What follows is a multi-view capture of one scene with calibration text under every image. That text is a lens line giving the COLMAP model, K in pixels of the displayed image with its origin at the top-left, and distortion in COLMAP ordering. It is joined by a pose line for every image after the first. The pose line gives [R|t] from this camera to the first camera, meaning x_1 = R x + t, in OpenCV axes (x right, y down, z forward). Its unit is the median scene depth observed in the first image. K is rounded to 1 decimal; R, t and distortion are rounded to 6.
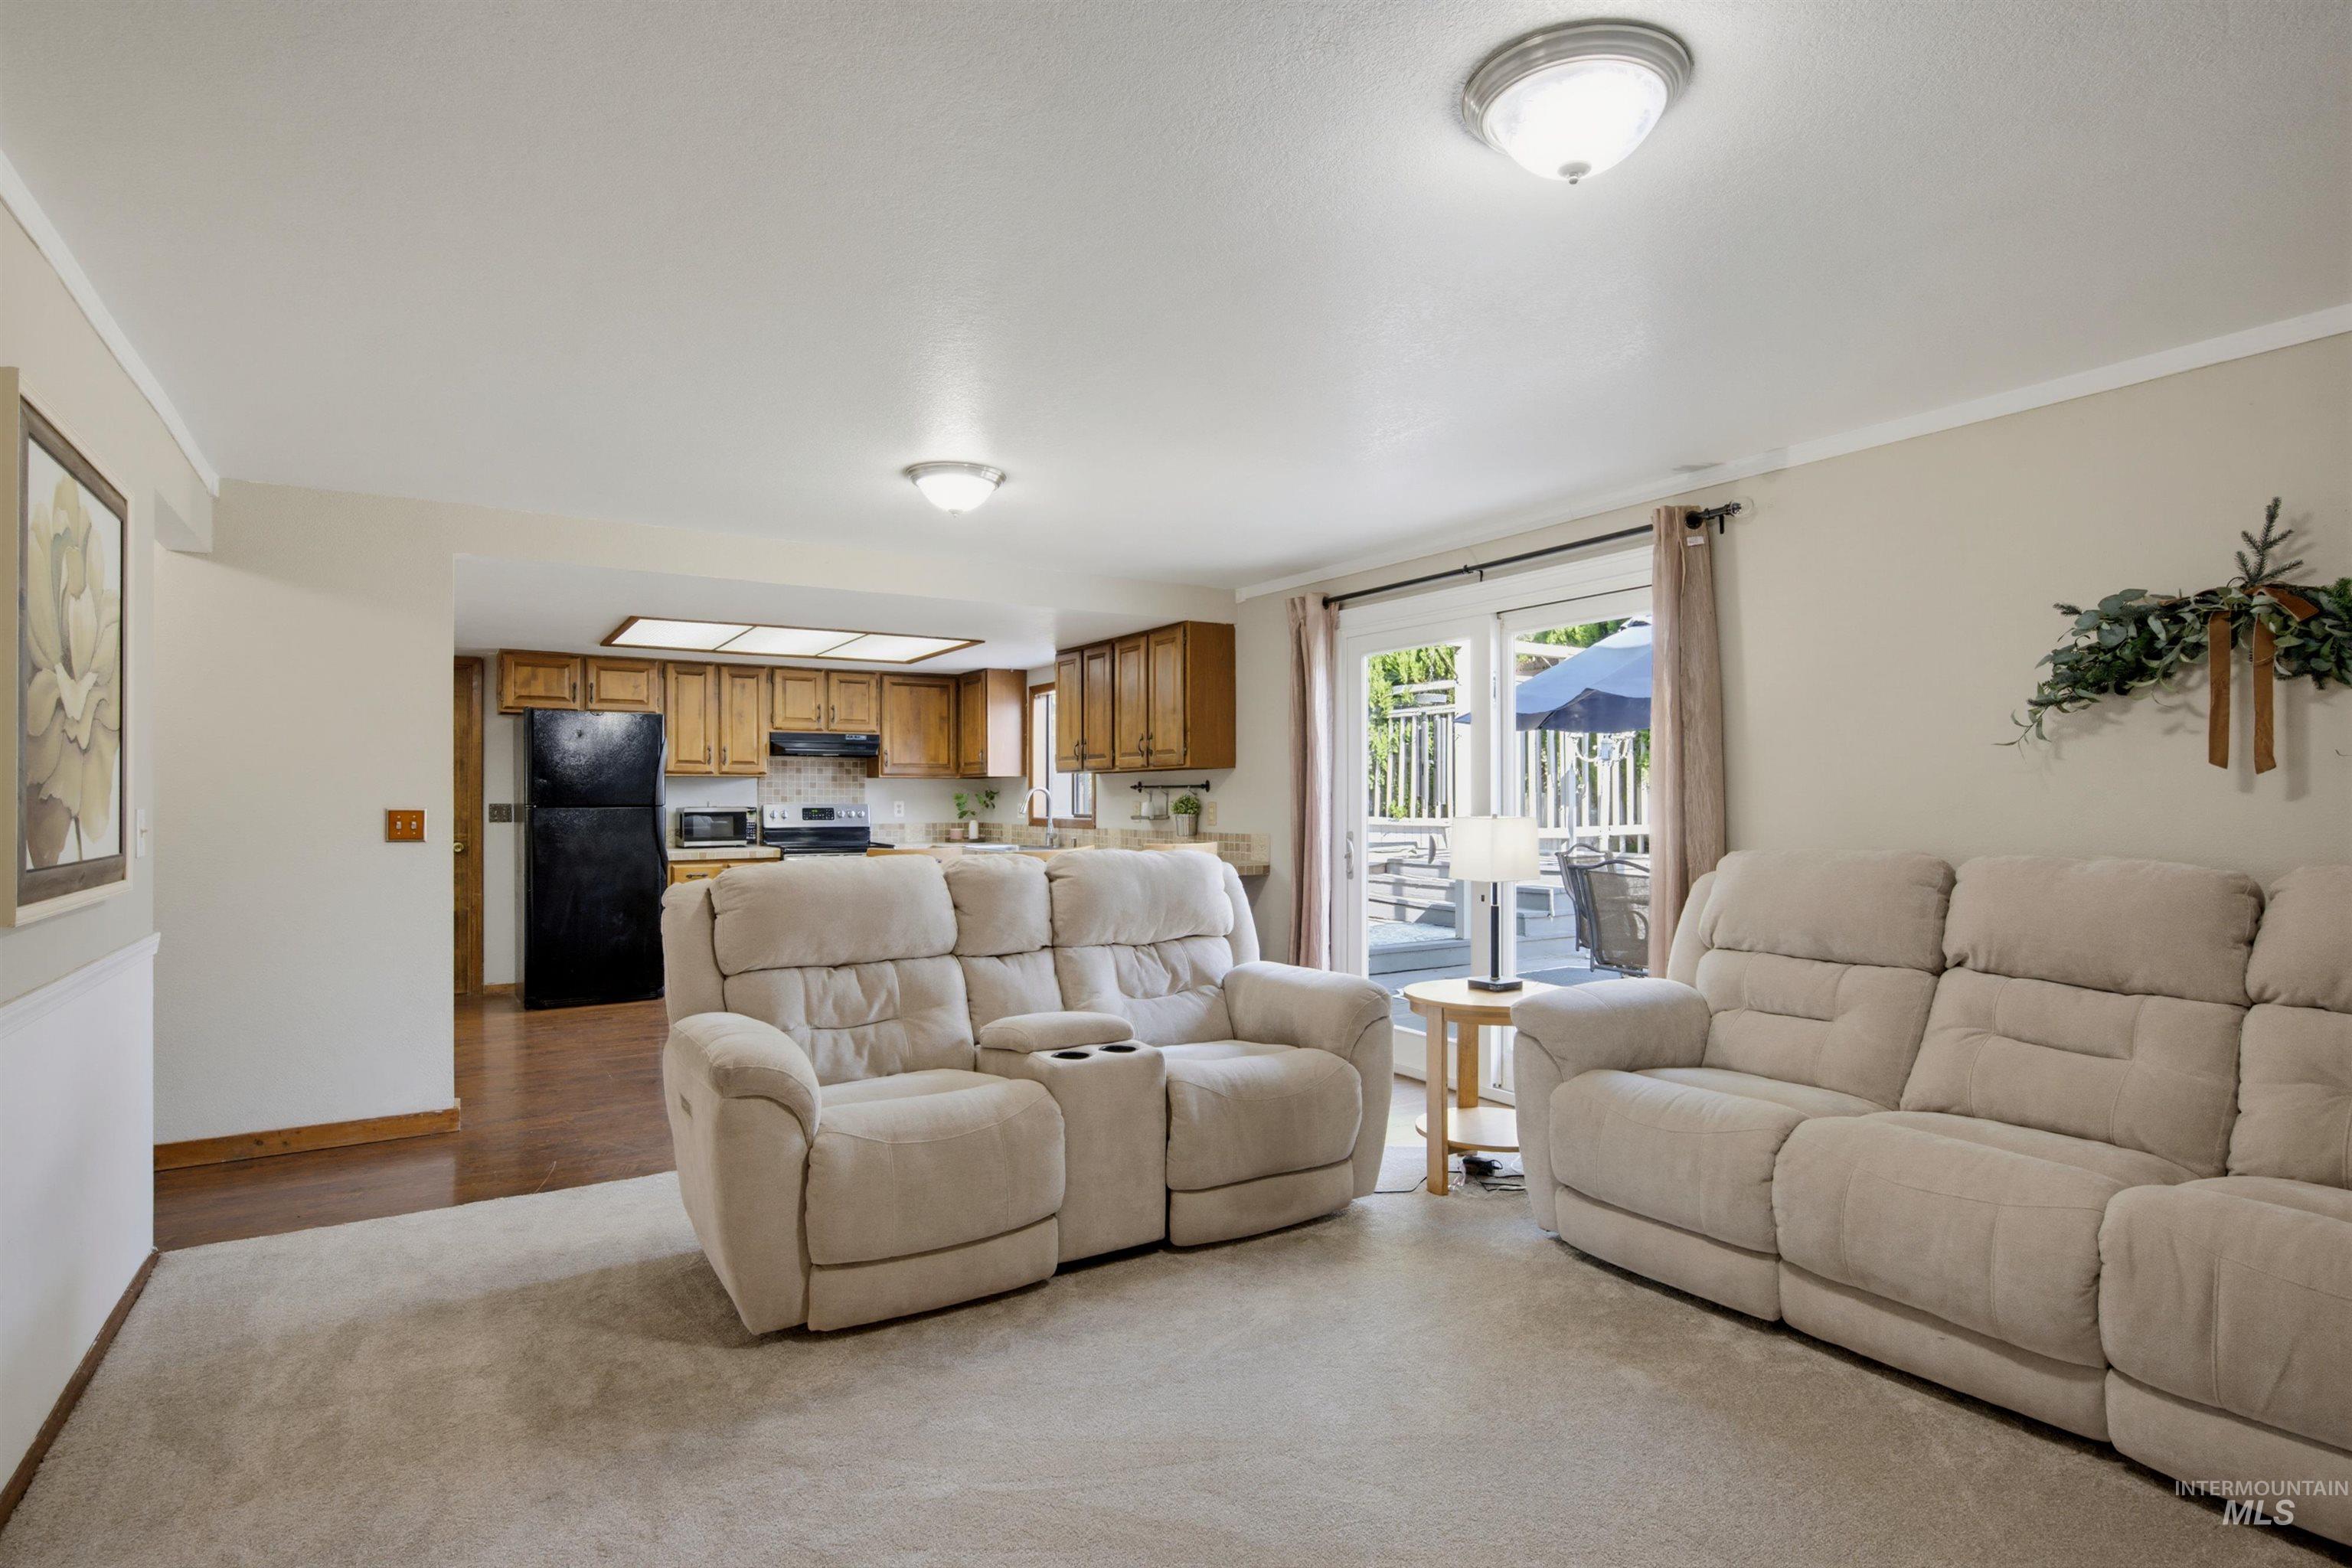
lens RADIAL K [[1194.2, 0, 1168.1], [0, 1194.2, 794.2], [0, 0, 1]] dist [-0.010933, 0.002503]
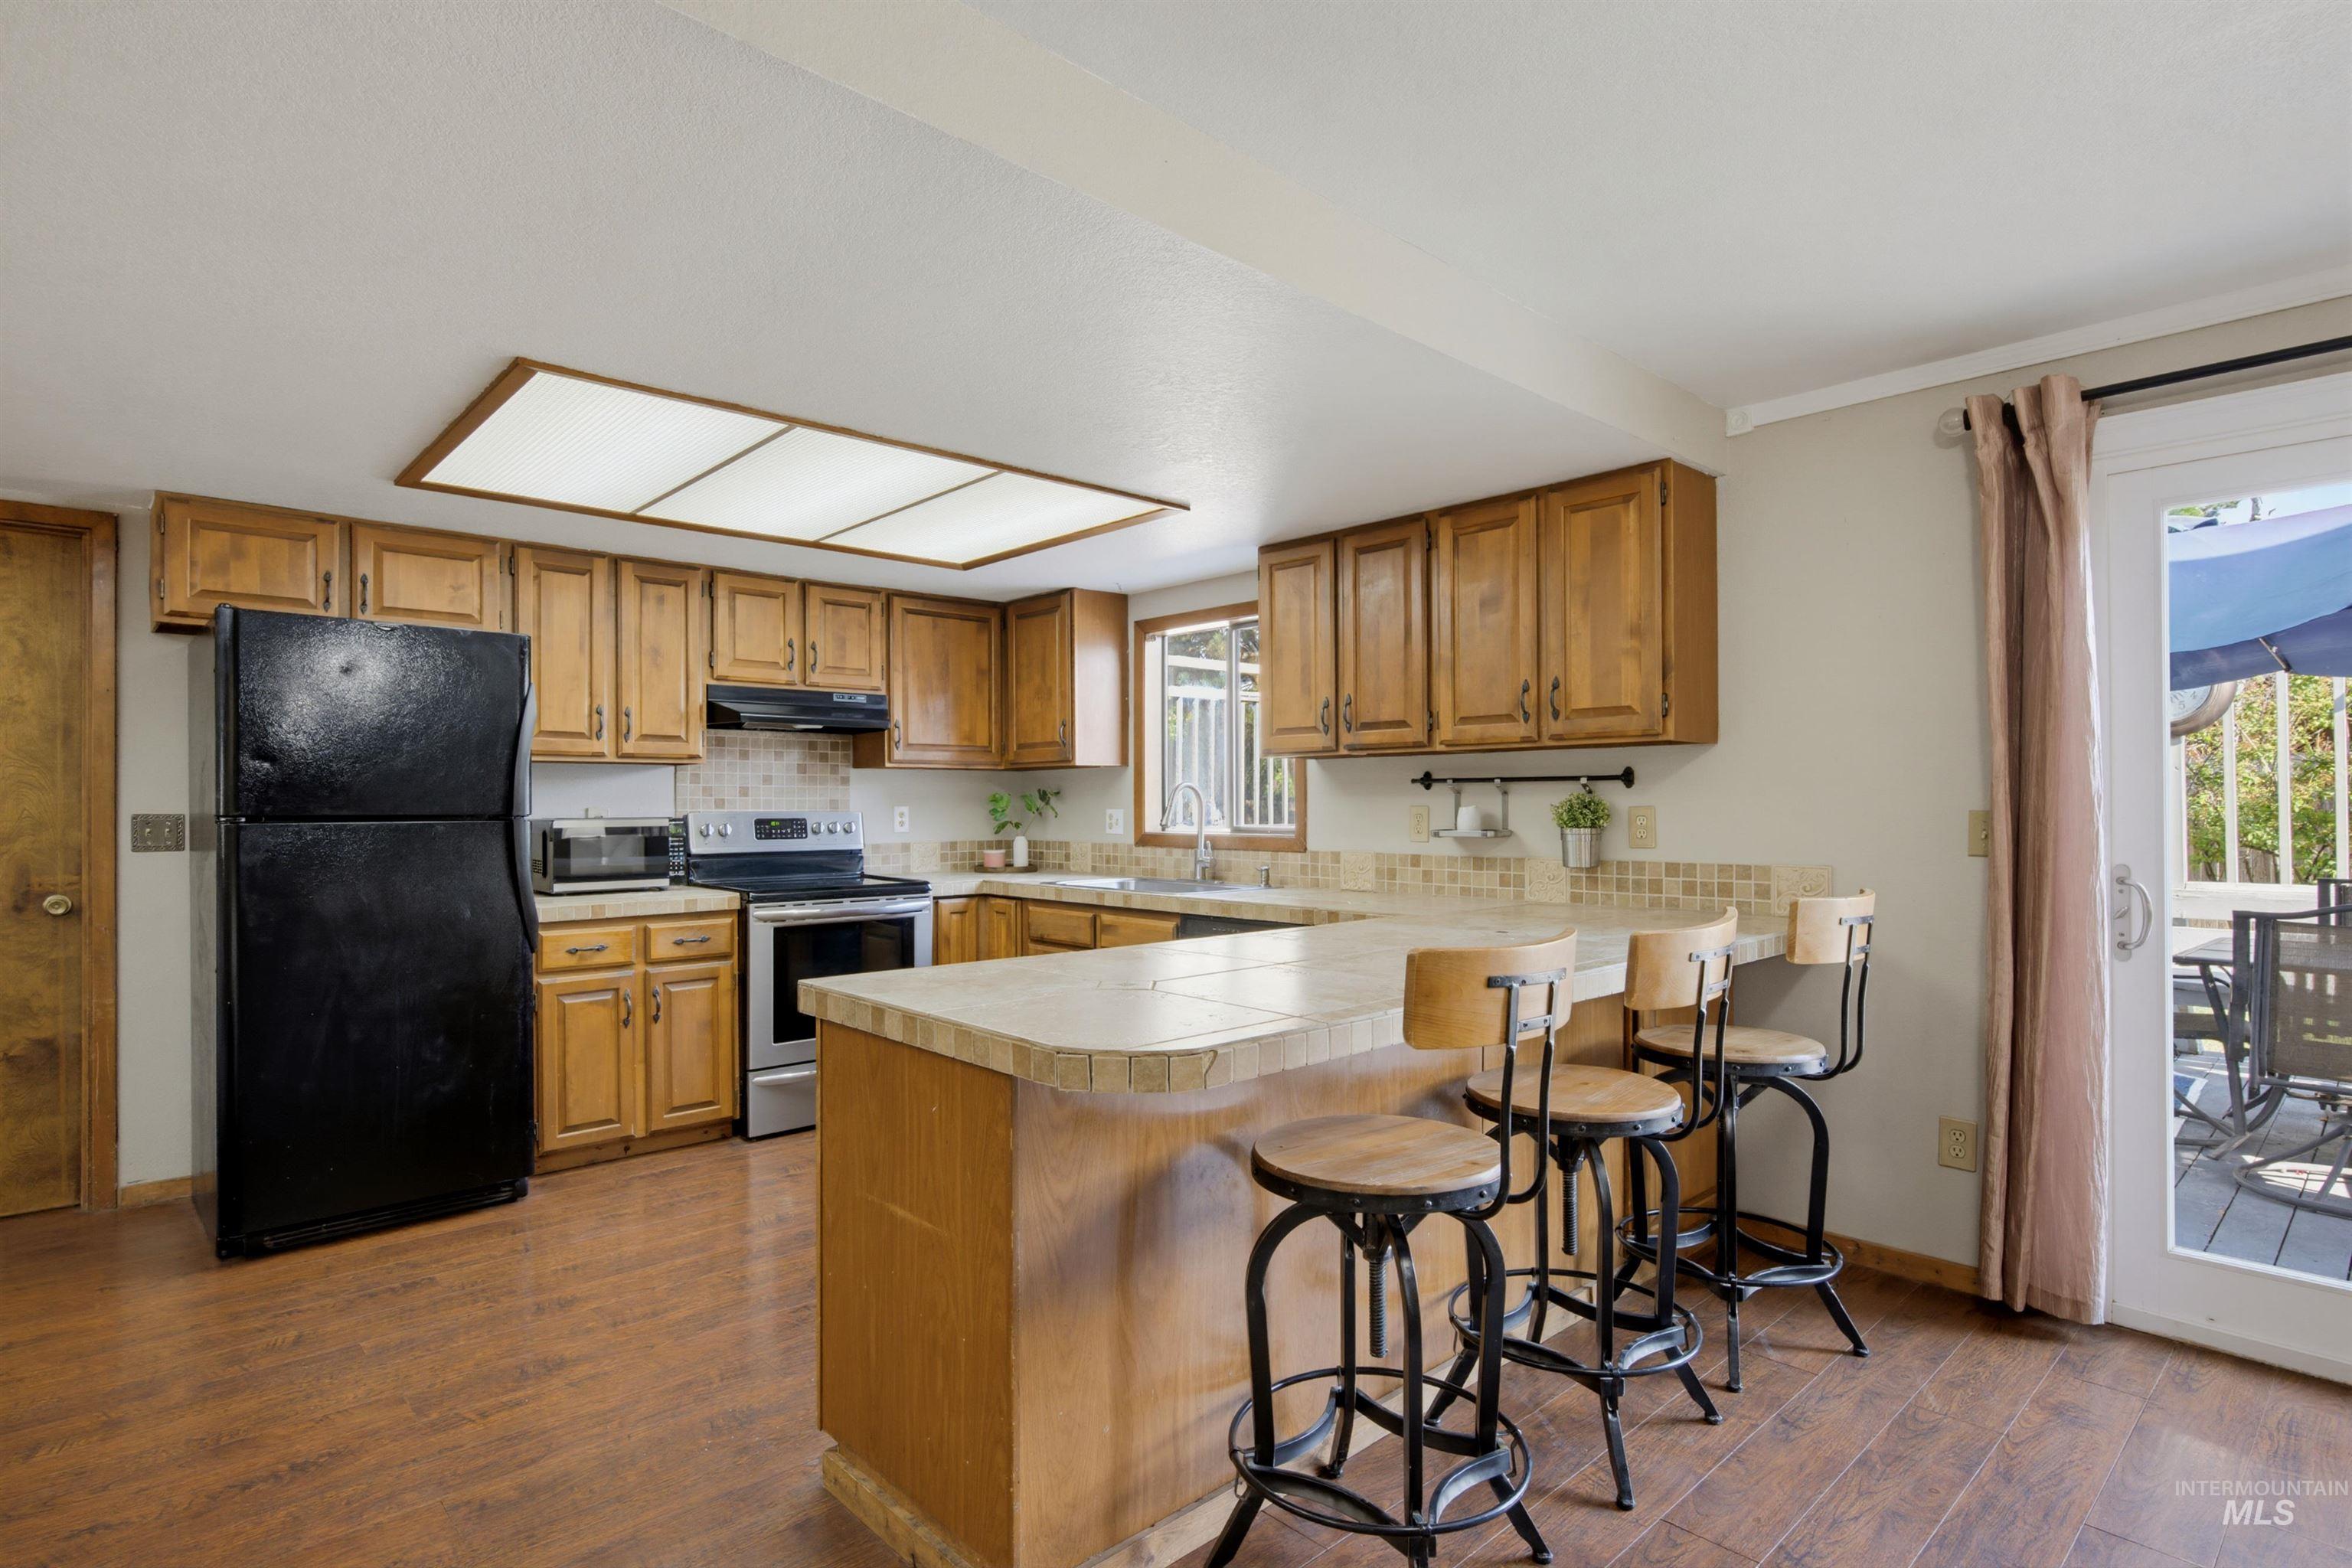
lens RADIAL K [[1194.2, 0, 1179.9], [0, 1194.2, 793.4], [0, 0, 1]] dist [-0.010933, 0.002503]
pose [[0.980582, -0.001044, 0.196104, -0.229189], [0.001852, 0.999991, -0.003936, 0.002019], [-0.196099, 0.004223, 0.980575, 0.411845]]
